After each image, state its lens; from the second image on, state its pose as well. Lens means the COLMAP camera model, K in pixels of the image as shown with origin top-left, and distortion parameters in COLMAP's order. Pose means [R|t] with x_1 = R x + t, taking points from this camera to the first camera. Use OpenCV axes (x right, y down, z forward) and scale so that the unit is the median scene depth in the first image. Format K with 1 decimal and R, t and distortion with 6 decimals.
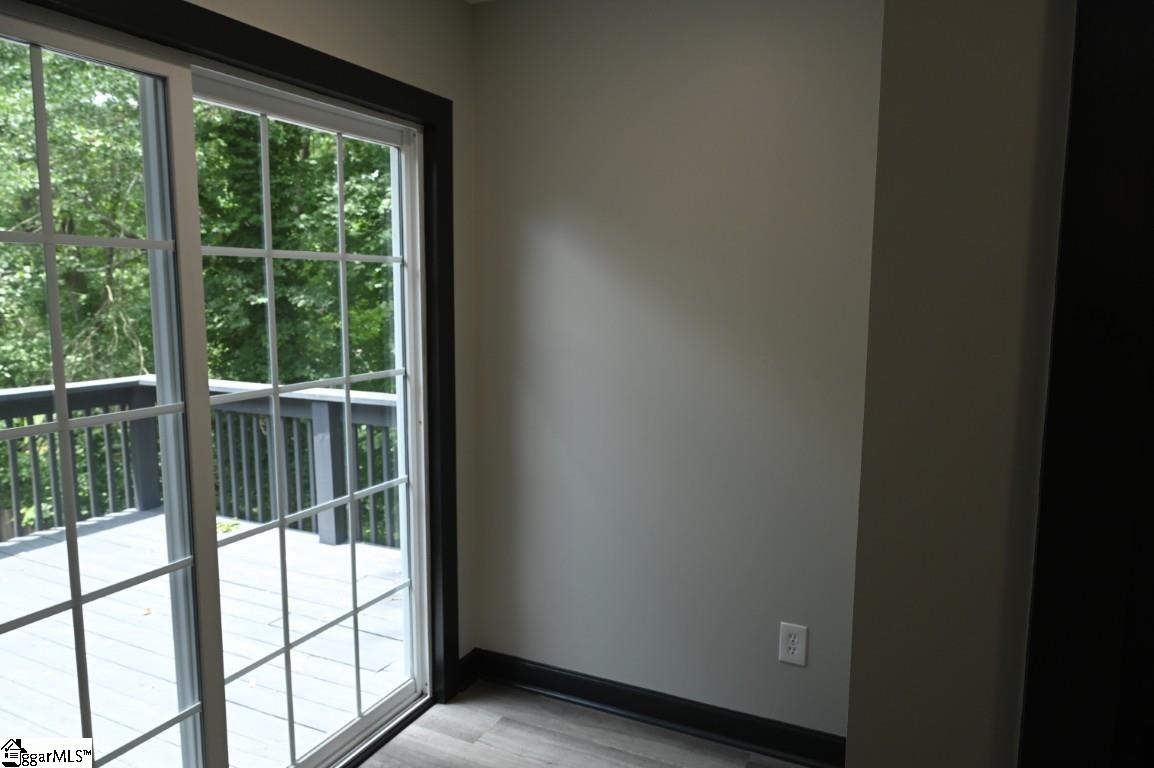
lens RADIAL K [[774.2, 0, 580.0], [0, 774.2, 381.8], [0, 0, 1]] dist [-0.000977, 0.003494]
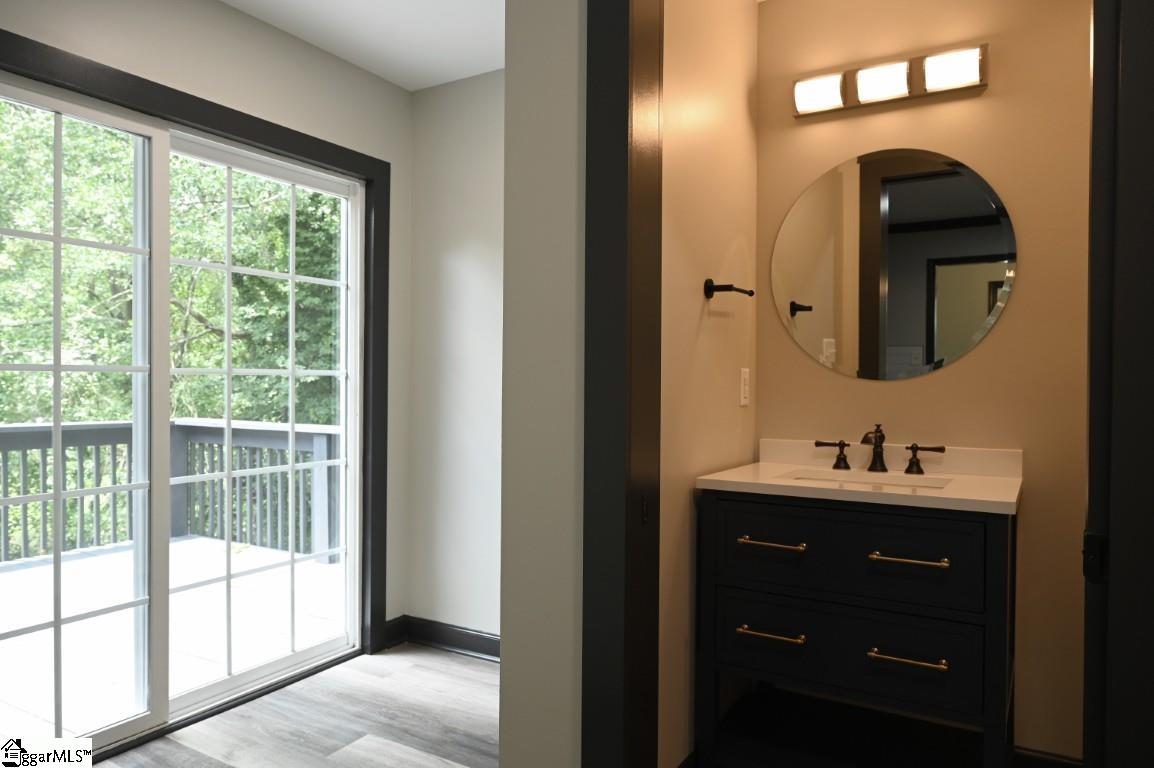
lens RADIAL K [[774.2, 0, 572.7], [0, 774.2, 386.6], [0, 0, 1]] dist [-0.000977, 0.003494]
pose [[0.996694, 0.005158, -0.081088, 0.242685], [-0.014133, 0.993775, -0.110505, 0.143392], [0.080013, 0.111285, 0.990562, -0.207209]]
